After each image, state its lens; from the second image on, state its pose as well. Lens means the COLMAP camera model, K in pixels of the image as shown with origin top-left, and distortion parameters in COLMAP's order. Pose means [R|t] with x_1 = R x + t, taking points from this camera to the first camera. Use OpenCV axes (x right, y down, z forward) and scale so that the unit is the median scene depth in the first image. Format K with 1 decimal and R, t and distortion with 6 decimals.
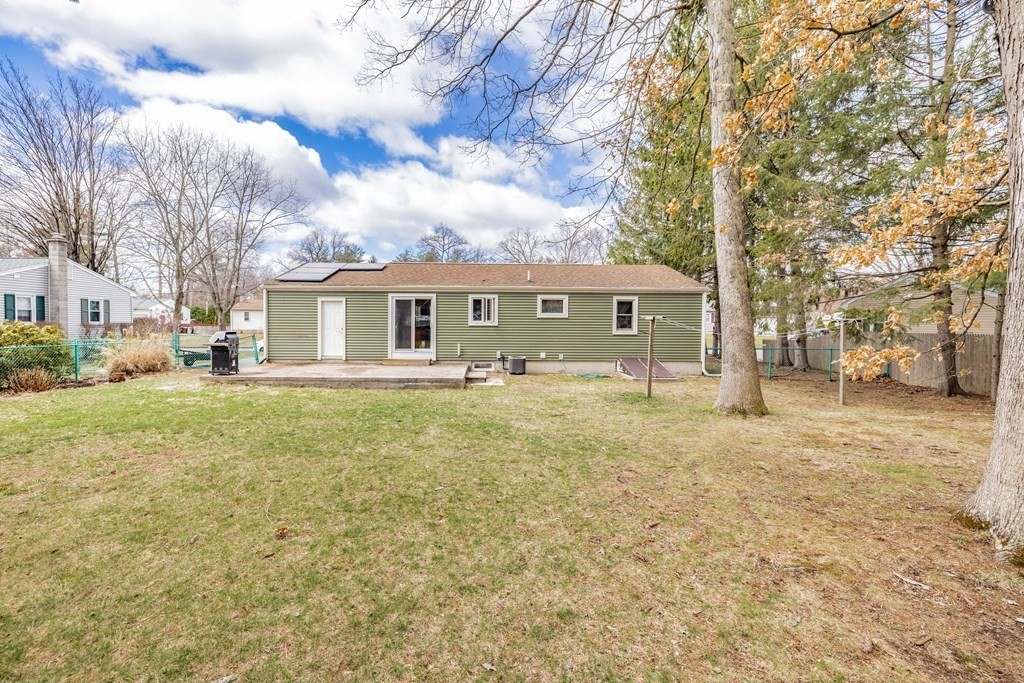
lens RADIAL K [[441.3, 0, 501.6], [0, 441.3, 342.6], [0, 0, 1]] dist [-0.000854, -0.000081]
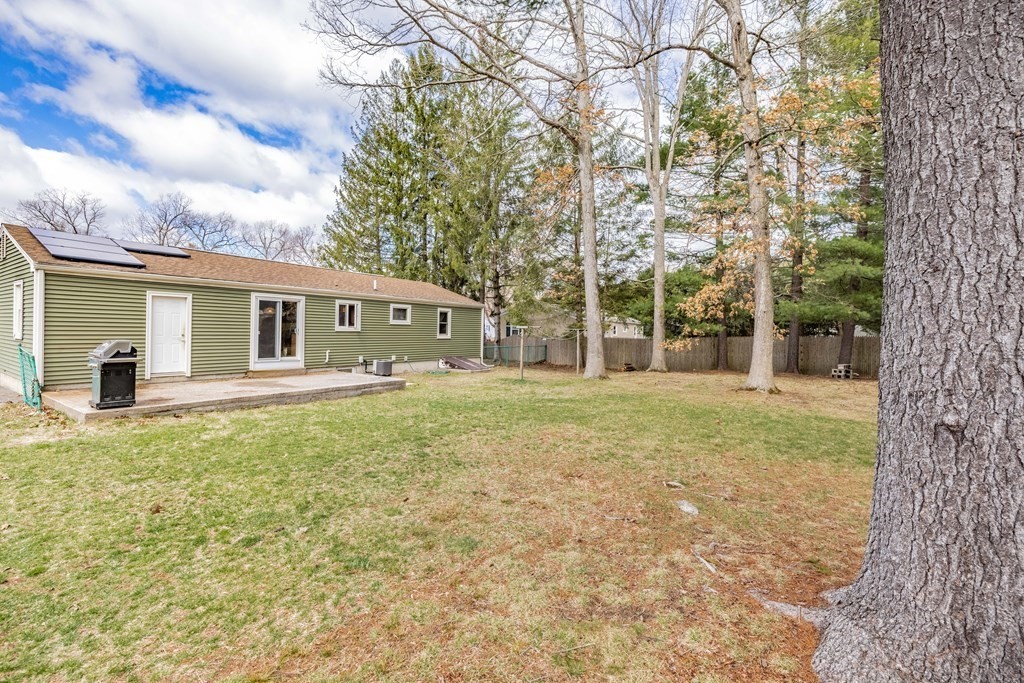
lens RADIAL K [[448.1, 0, 497.9], [0, 448.1, 341.9], [0, 0, 1]] dist [-0.001359, -0.000347]
pose [[0.590154, -0.016730, 0.807117, -0.664196], [0.023889, 0.999709, 0.003254, -0.009216], [-0.806937, 0.017361, 0.590382, 0.122206]]
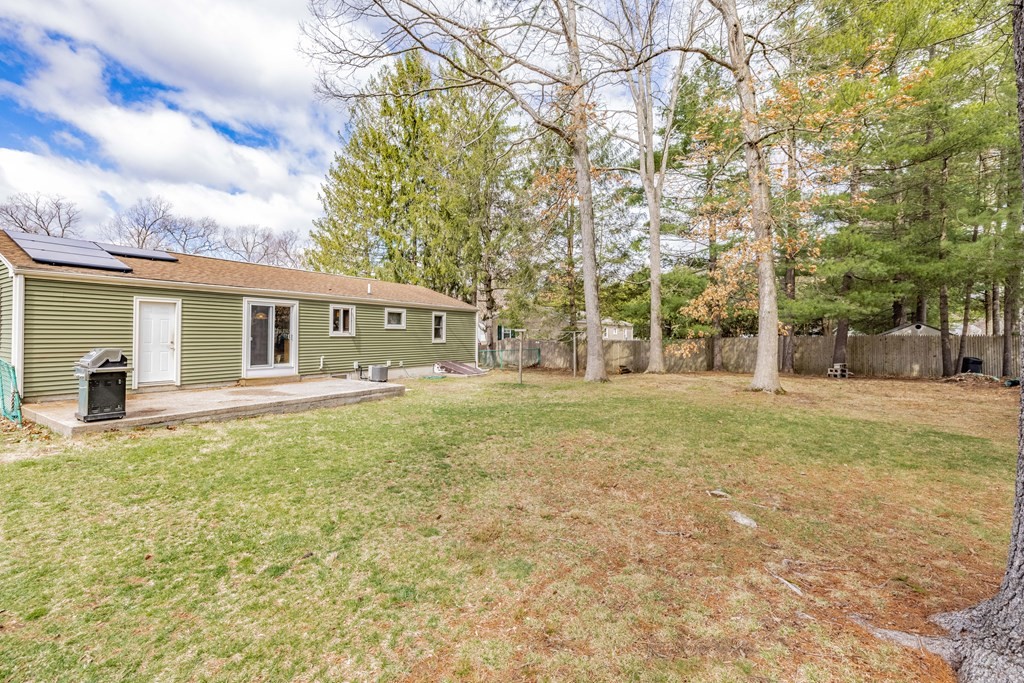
lens RADIAL K [[448.1, 0, 497.9], [0, 448.1, 341.9], [0, 0, 1]] dist [-0.001359, -0.000347]
pose [[0.564969, -0.016839, 0.824940, -0.666769], [0.035231, 0.999372, -0.003729, -0.010362], [-0.824360, 0.031170, 0.565208, 0.154922]]
